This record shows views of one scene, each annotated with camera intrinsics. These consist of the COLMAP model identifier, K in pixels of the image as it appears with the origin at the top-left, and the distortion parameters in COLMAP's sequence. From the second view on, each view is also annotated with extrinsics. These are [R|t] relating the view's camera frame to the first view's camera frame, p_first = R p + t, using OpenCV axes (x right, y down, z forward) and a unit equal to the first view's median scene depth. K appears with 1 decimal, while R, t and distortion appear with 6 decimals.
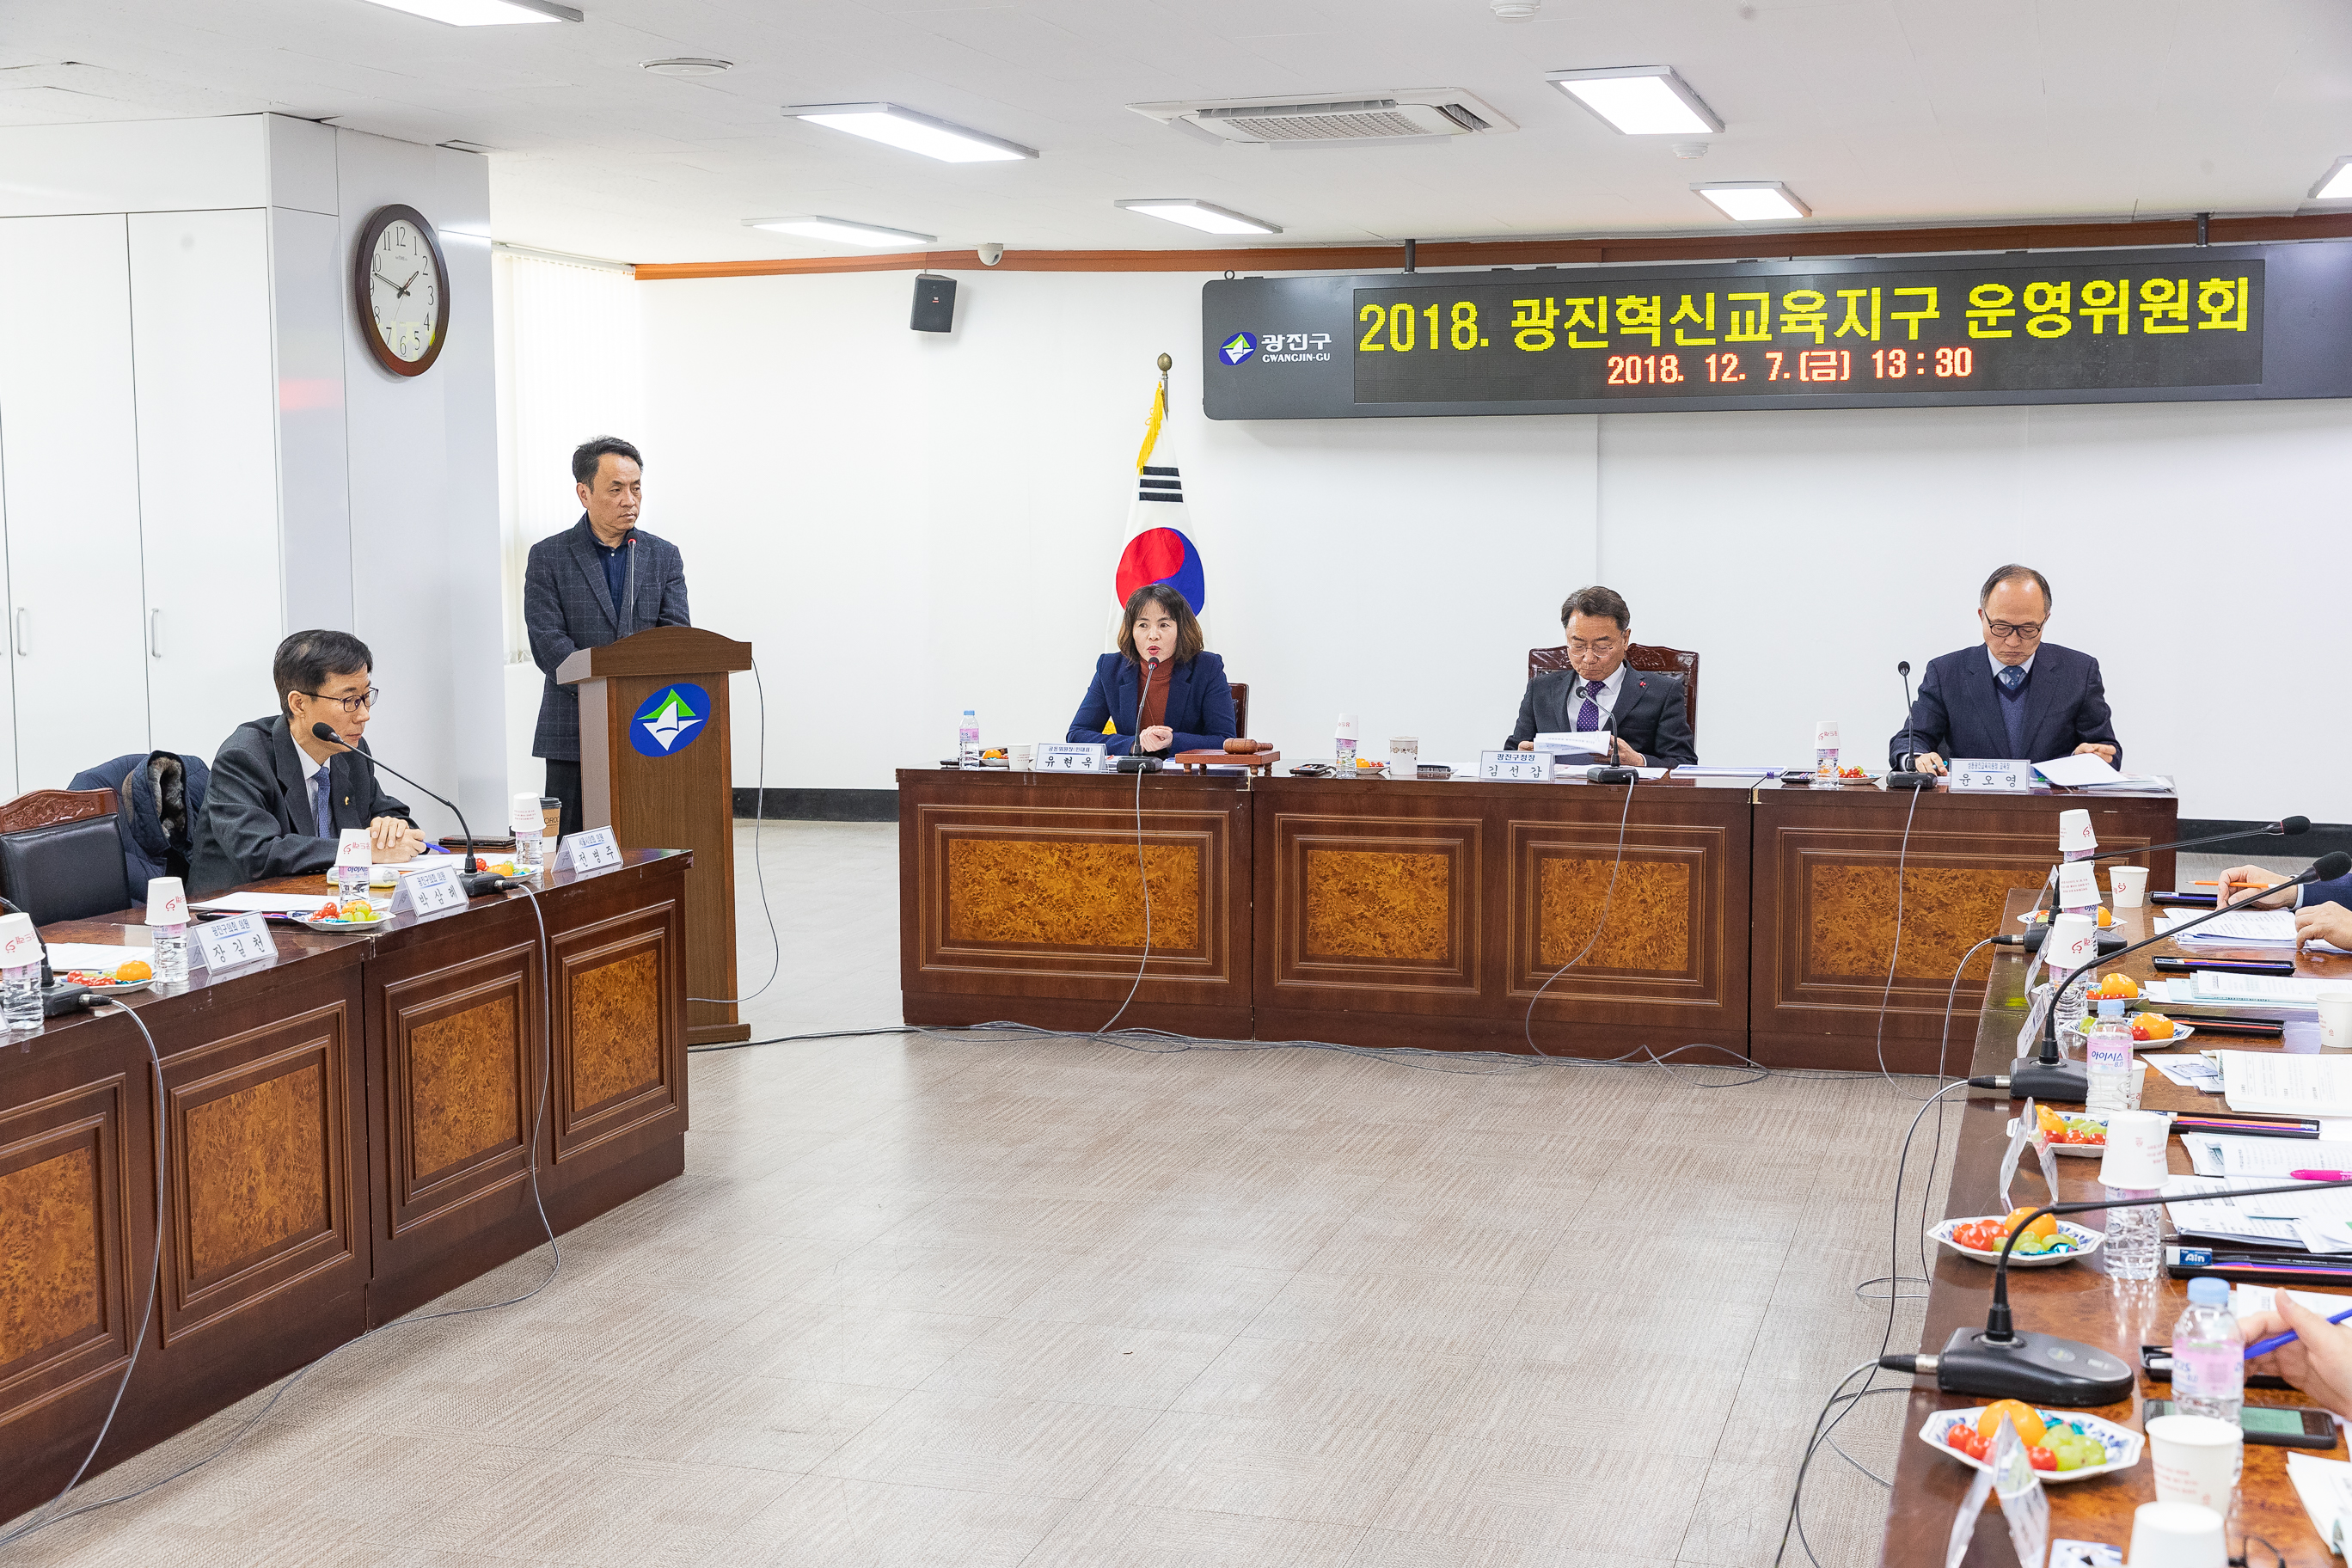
lens RADIAL K [[3036.0, 0, 1165.6], [0, 3036.0, 819.0], [0, 0, 1]] dist [0.018448, -0.018247]
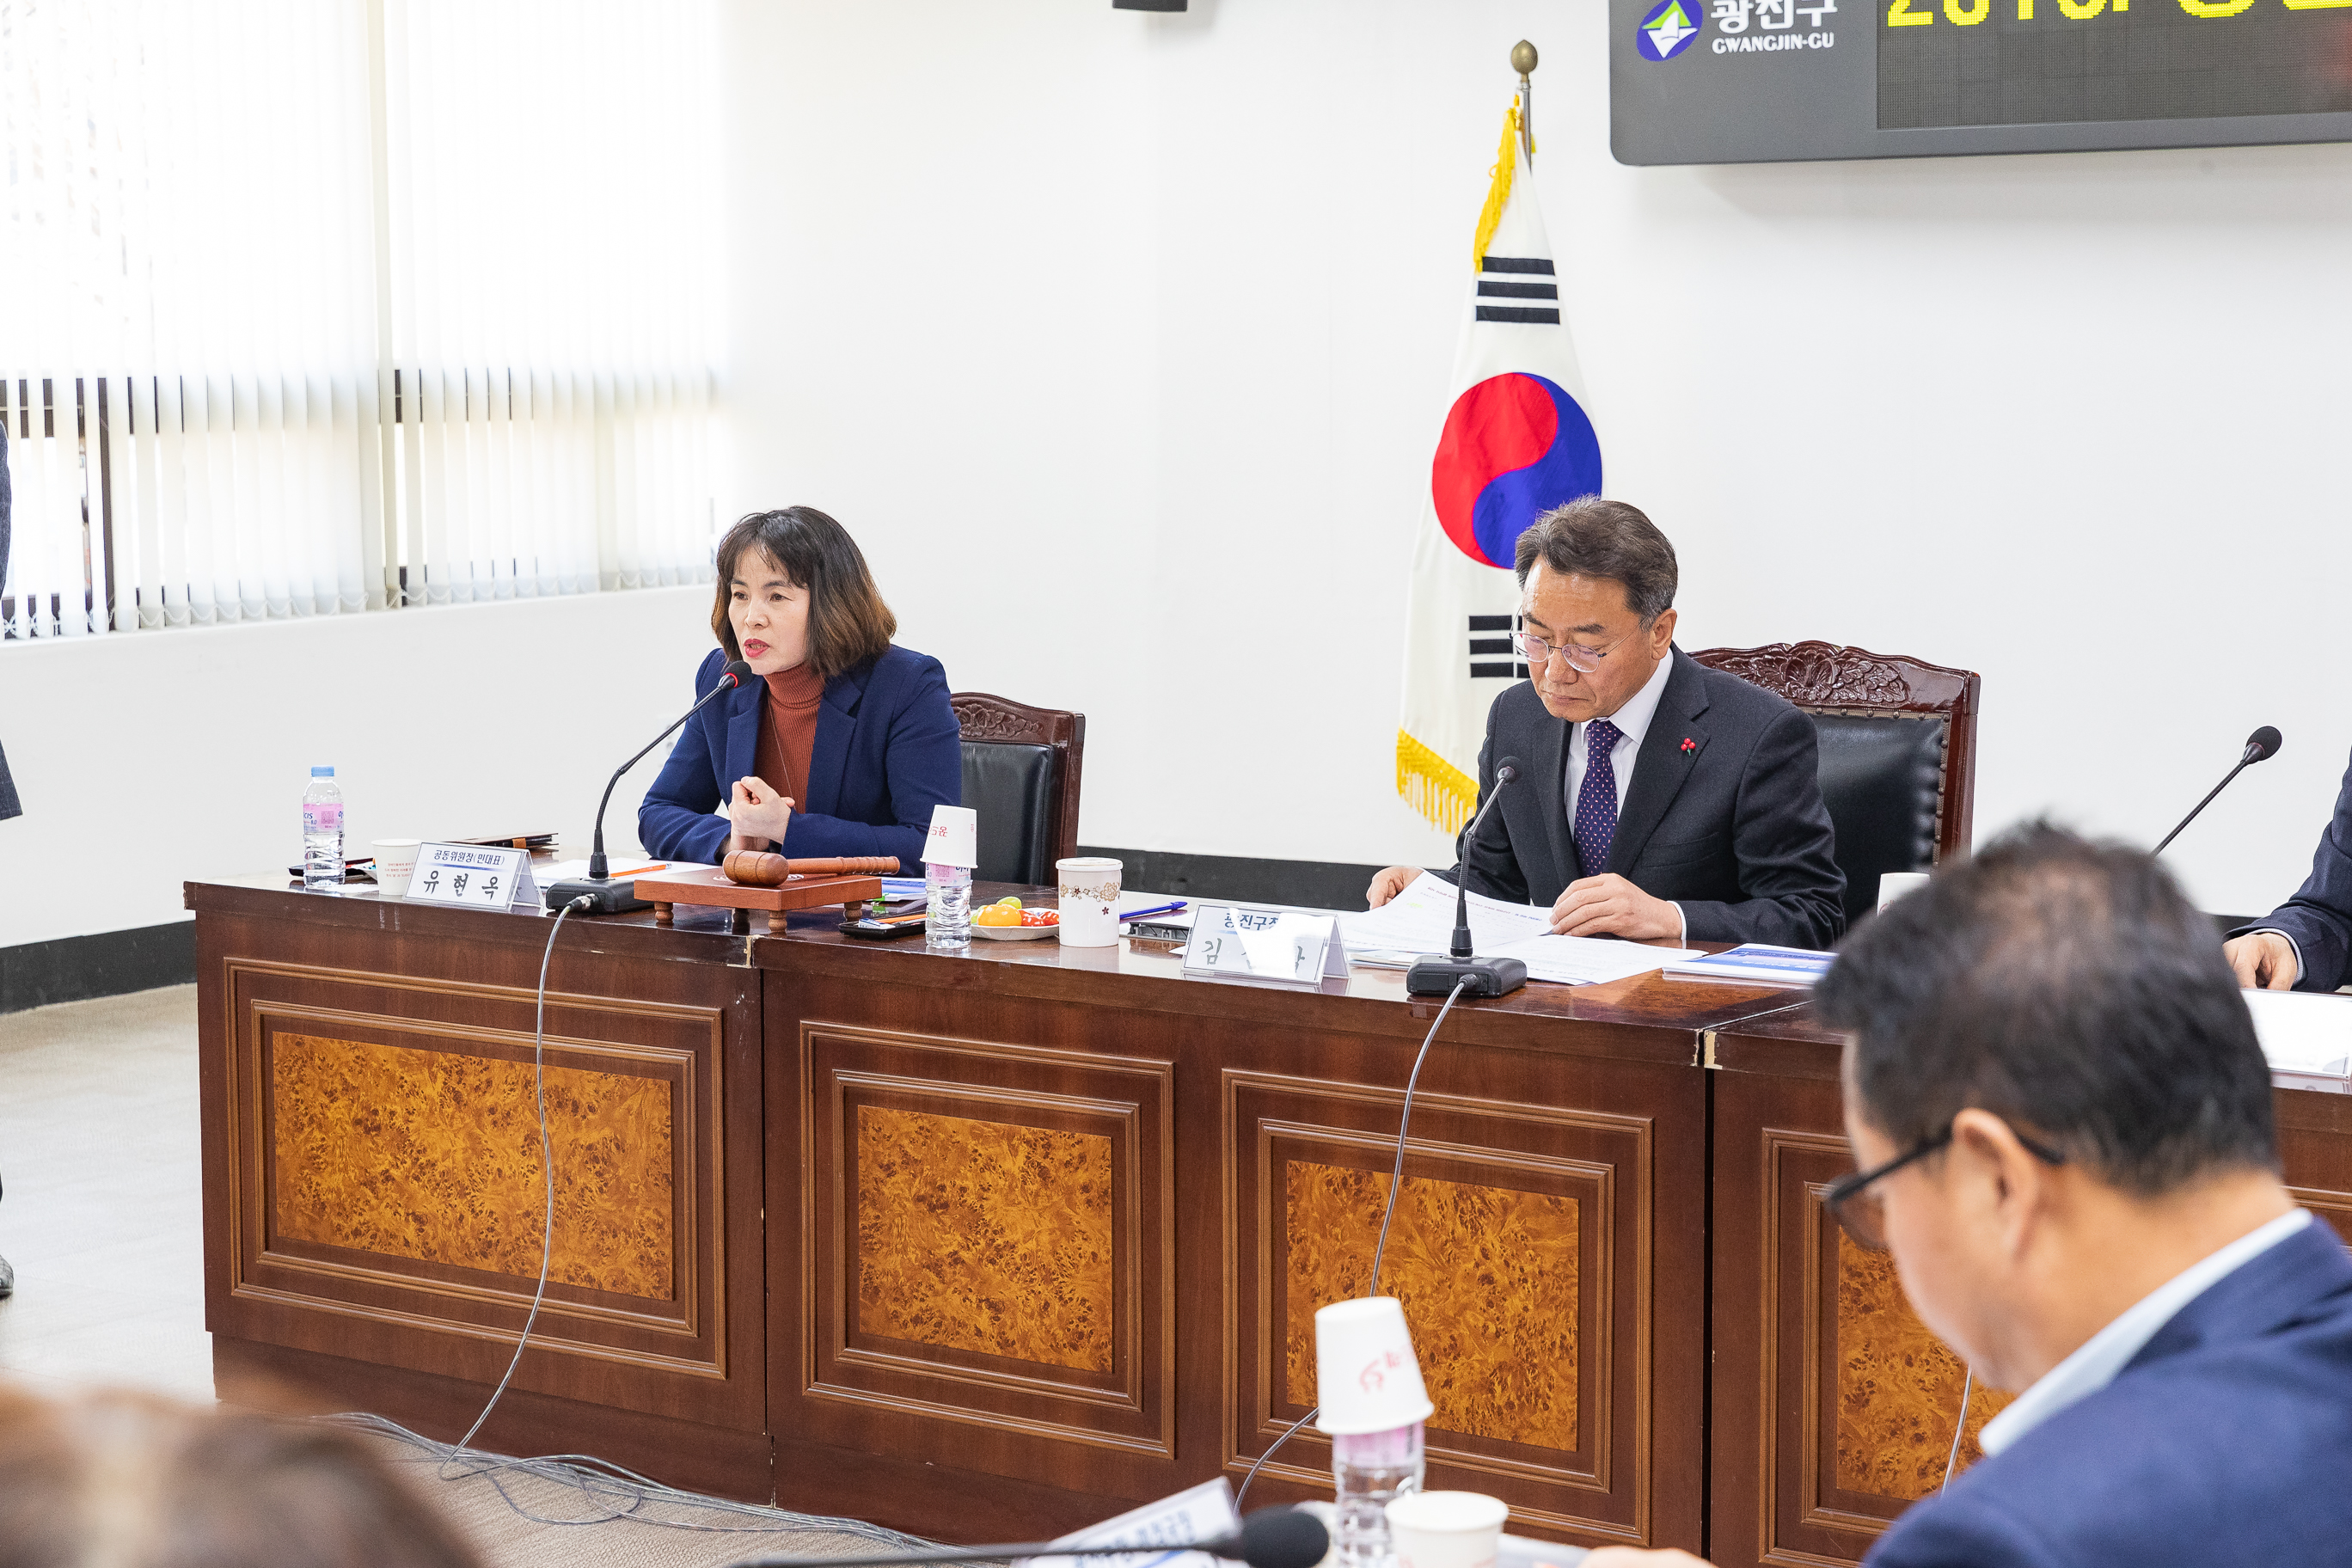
lens RADIAL K [[4515.8, 0, 1168.7], [0, 4515.8, 836.3], [0, 0, 1]] dist [-0.008782, 0.221303]
pose [[0.947059, 0.034479, -0.319204, 0.220704], [-0.030771, 0.999388, 0.016655, -0.030751], [0.319583, -0.005951, 0.947540, 0.273182]]
